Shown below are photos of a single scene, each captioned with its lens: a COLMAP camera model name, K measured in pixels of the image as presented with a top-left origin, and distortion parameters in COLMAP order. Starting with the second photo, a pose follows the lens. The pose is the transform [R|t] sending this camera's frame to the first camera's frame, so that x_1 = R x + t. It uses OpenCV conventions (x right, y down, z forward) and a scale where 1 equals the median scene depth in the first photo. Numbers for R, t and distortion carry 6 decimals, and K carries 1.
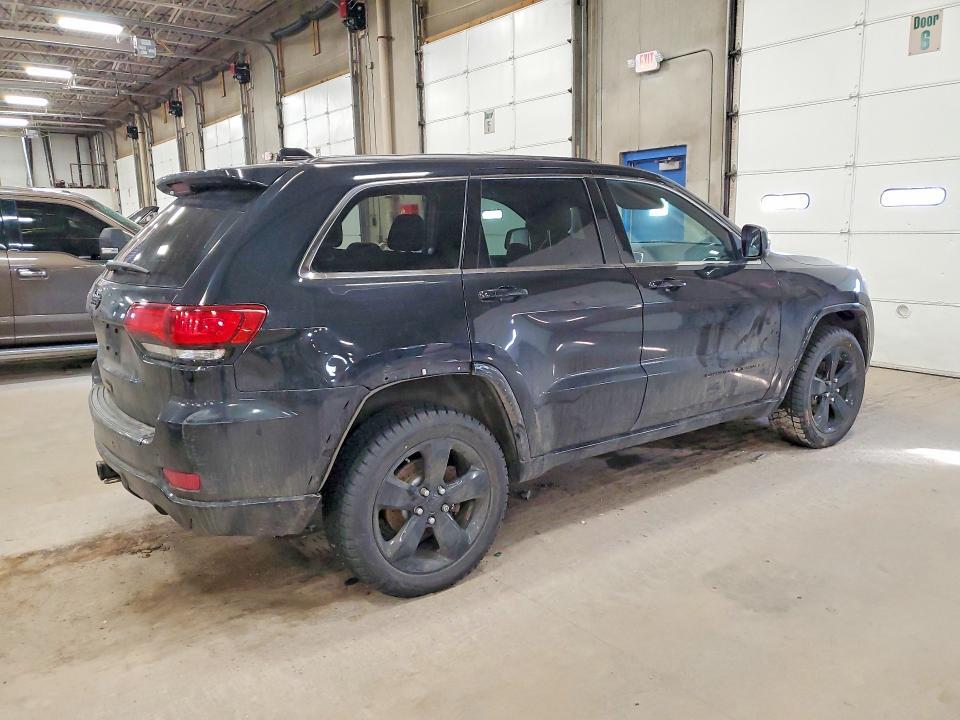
lens RADIAL K [[746.8, 0, 479.3], [0, 746.8, 361.8], [0, 0, 1]] dist [0.013772, -0.003828]
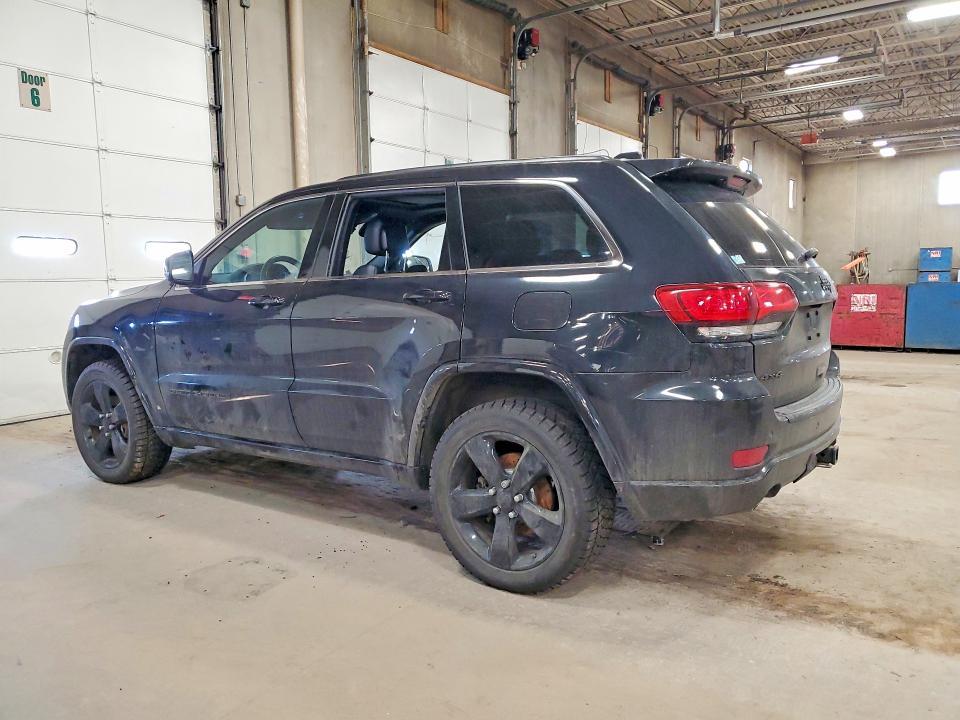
lens RADIAL K [[746.8, 0, 484.7], [0, 746.8, 358.8], [0, 0, 1]] dist [0.013772, -0.003828]
pose [[-0.342097, -0.076736, 0.936526, -1.169382], [0.195895, 0.968938, 0.150948, -0.207772], [-0.919018, 0.235099, -0.316439, 1.572556]]
